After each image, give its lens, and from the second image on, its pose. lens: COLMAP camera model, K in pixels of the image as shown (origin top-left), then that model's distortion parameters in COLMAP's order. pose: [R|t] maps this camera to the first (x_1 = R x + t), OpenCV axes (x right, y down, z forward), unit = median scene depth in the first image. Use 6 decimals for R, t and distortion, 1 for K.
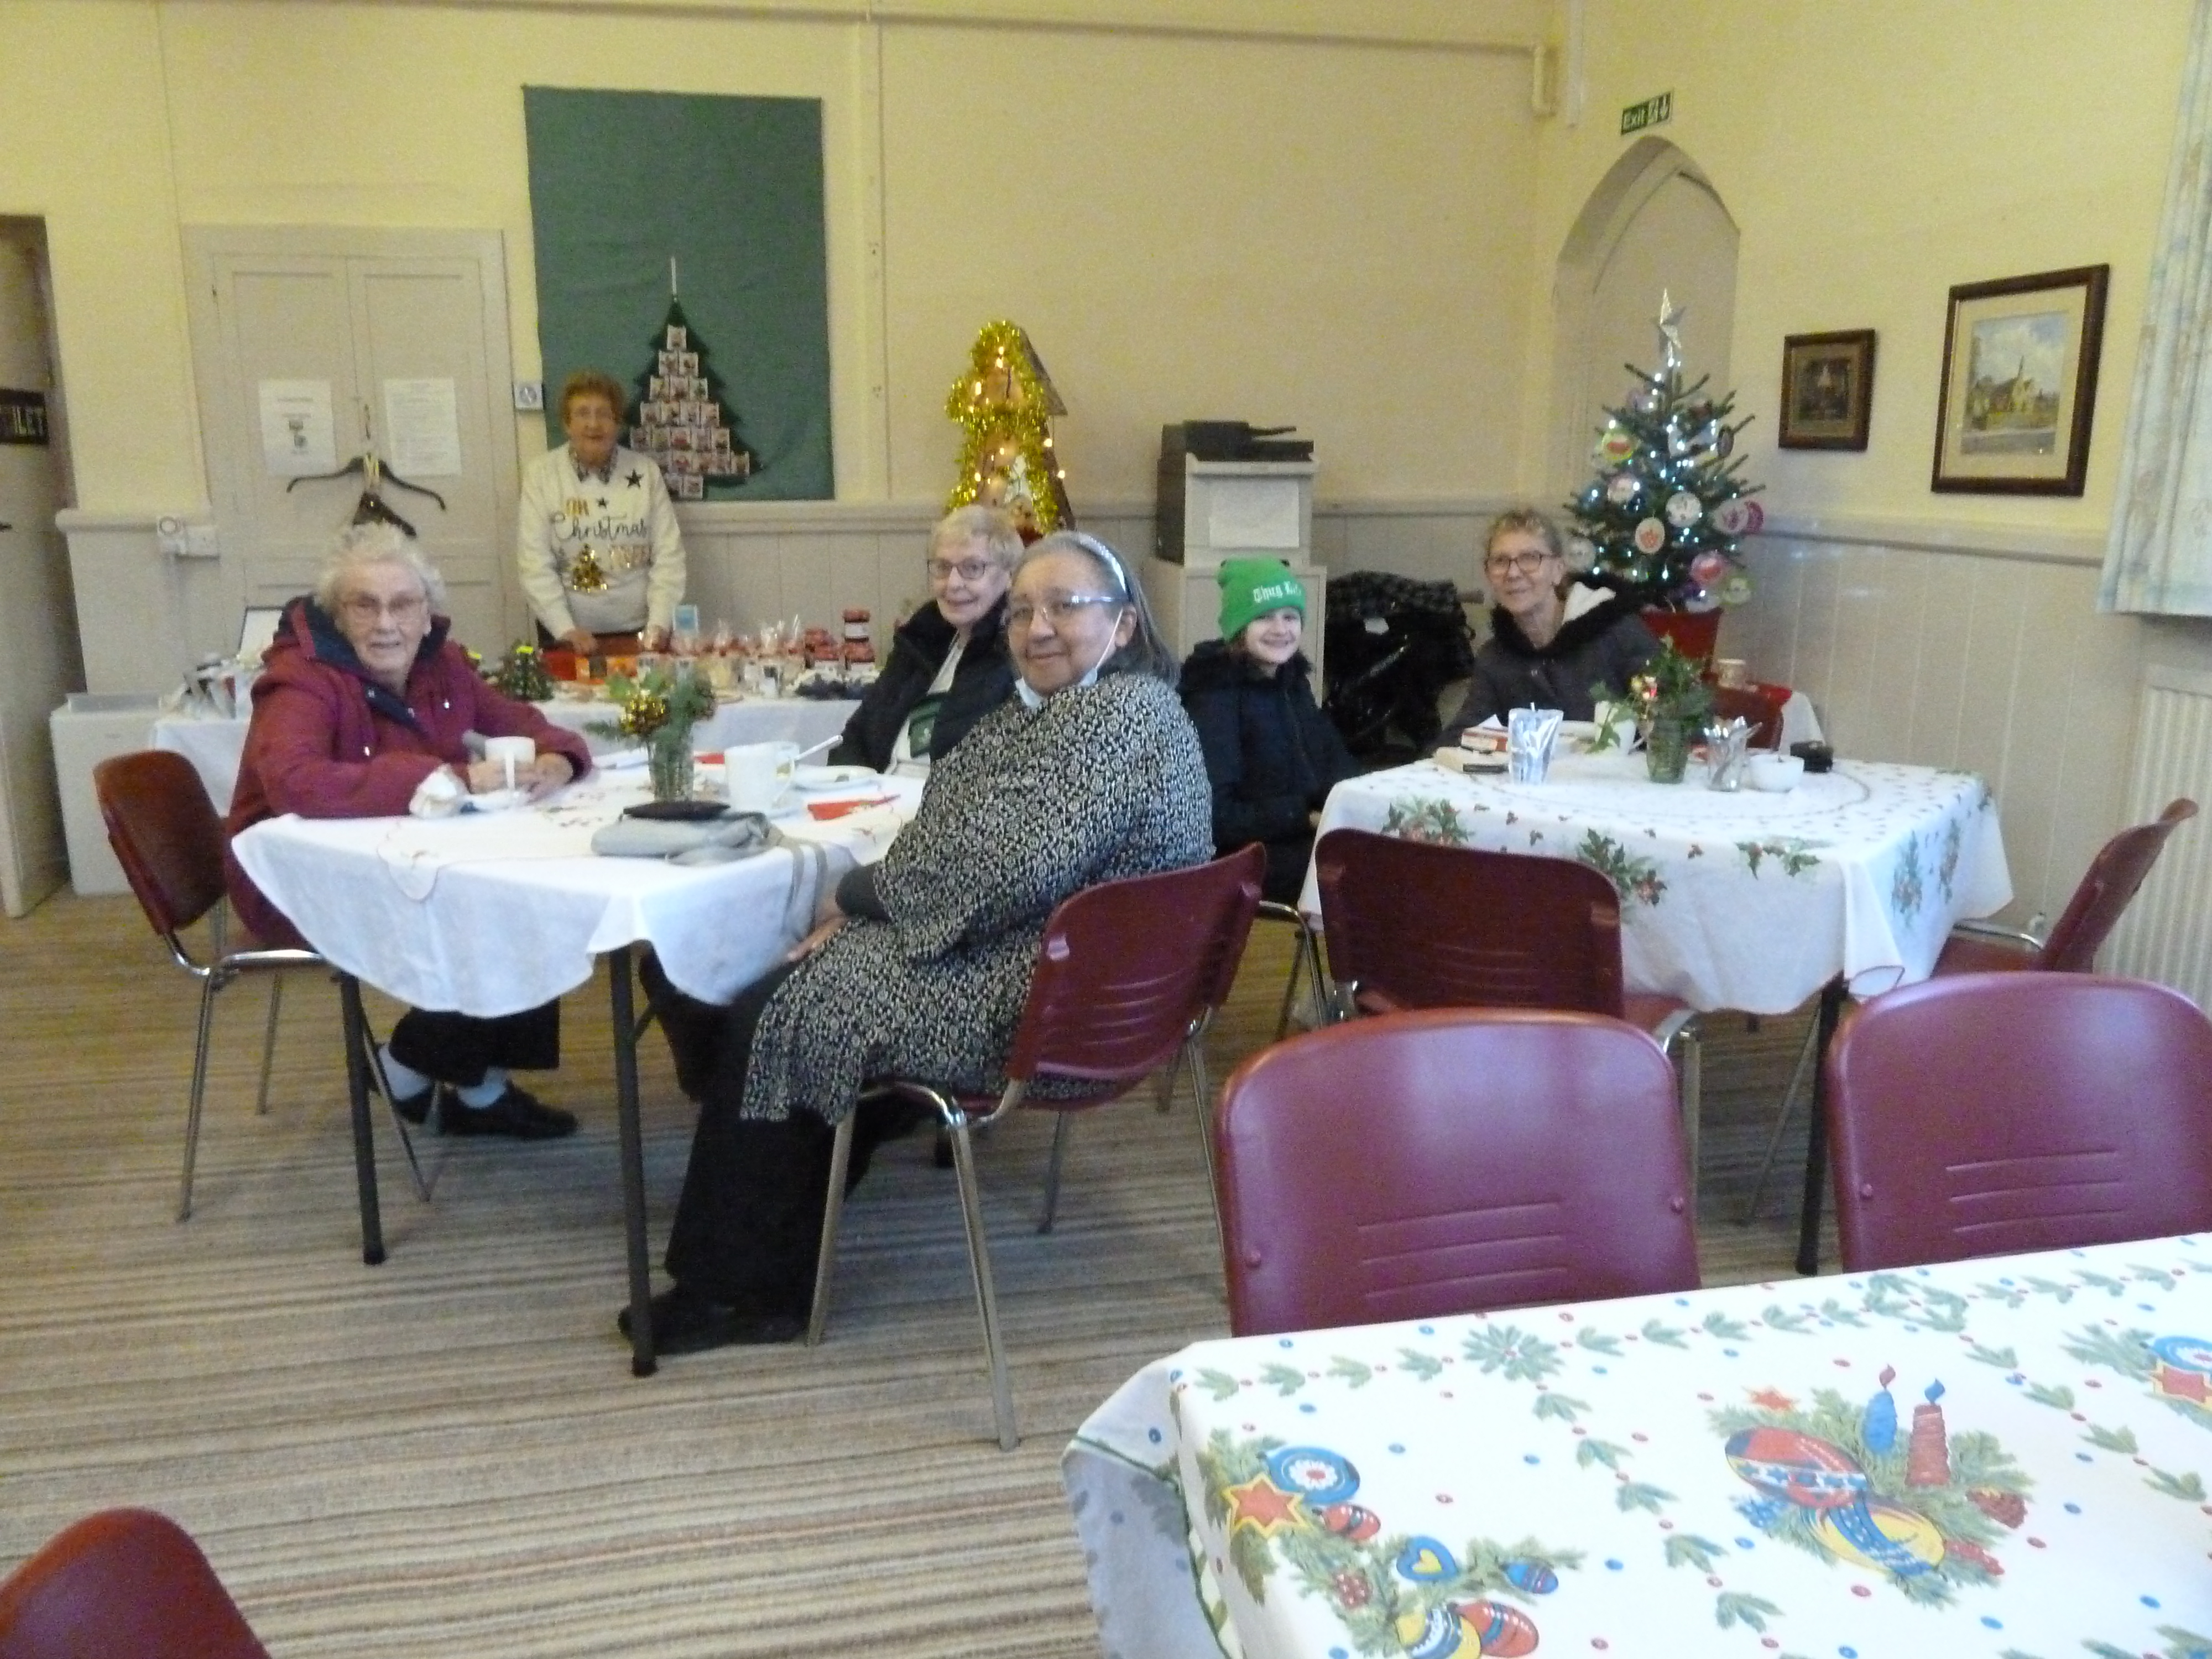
lens RADIAL K [[1630.8, 0, 1103.2], [0, 1630.8, 833.9], [0, 0, 1]] dist [-0.031624, -0.007858]
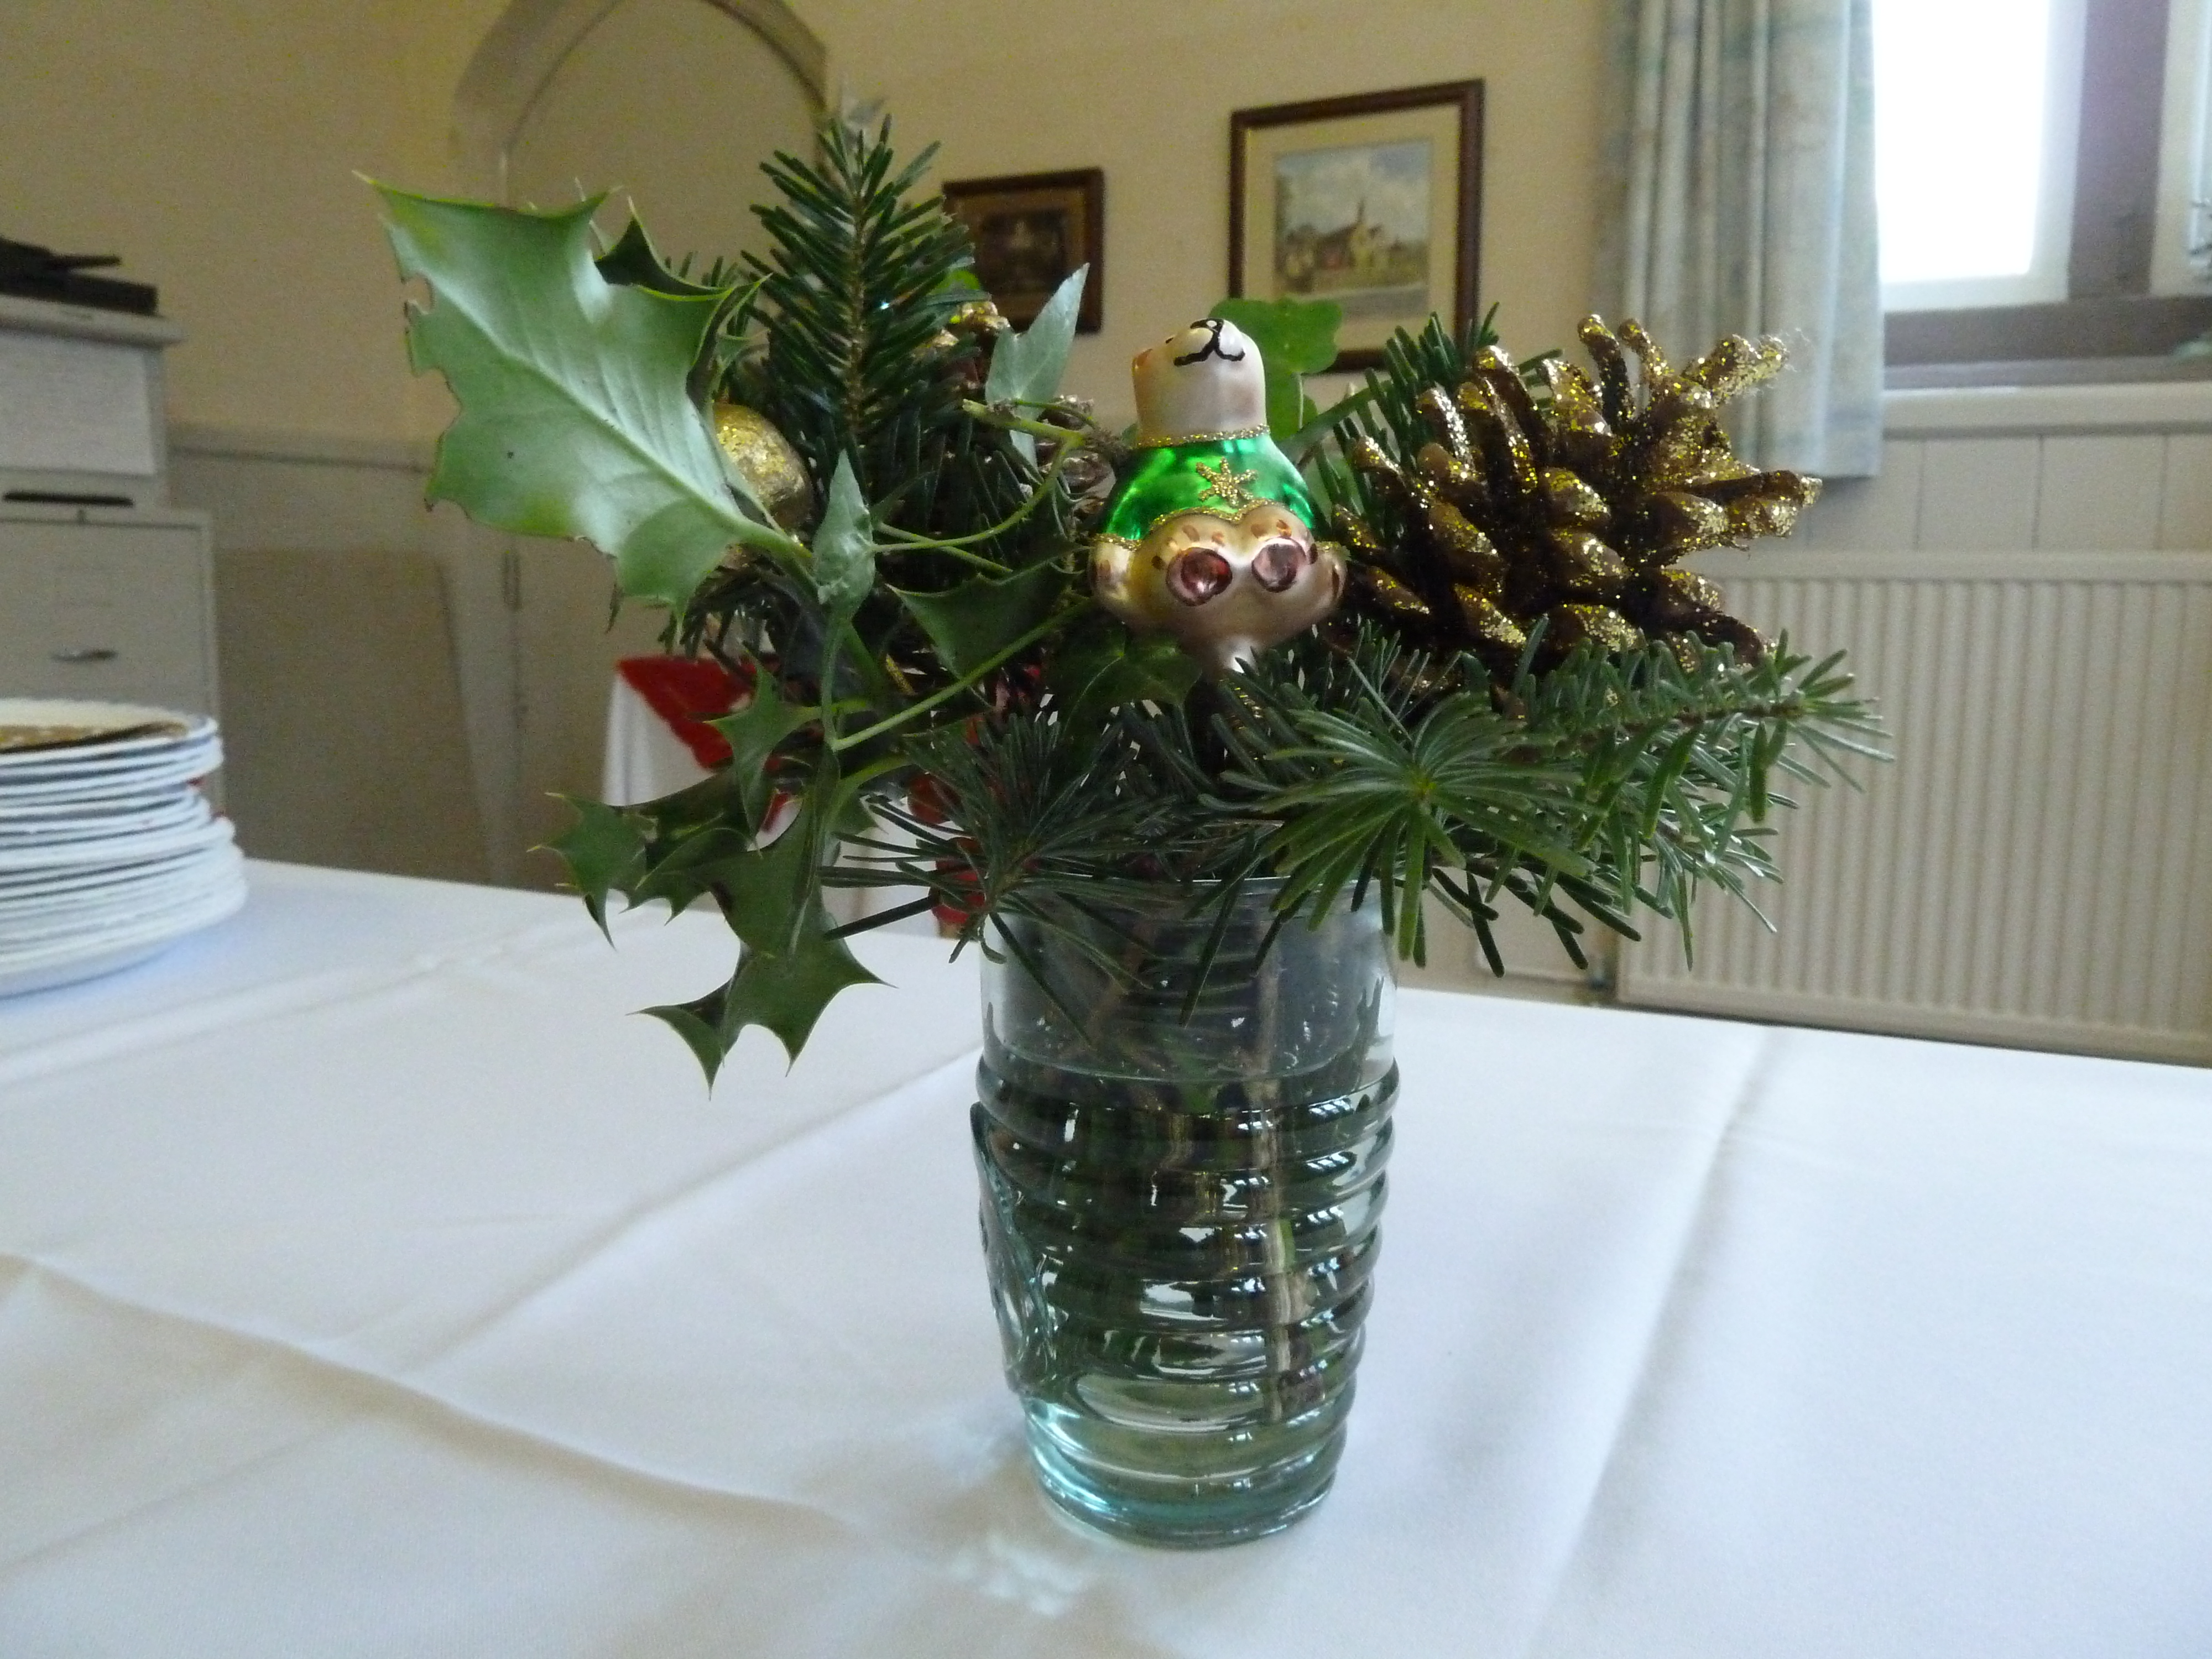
lens RADIAL K [[1630.8, 0, 1103.4], [0, 1630.8, 831.7], [0, 0, 1]] dist [-0.031624, -0.007858]
pose [[0.630561, -0.110829, 0.768186, -0.153272], [0.160958, 0.986908, 0.010264, -0.015888], [-0.759266, 0.117174, 0.640145, 0.601947]]
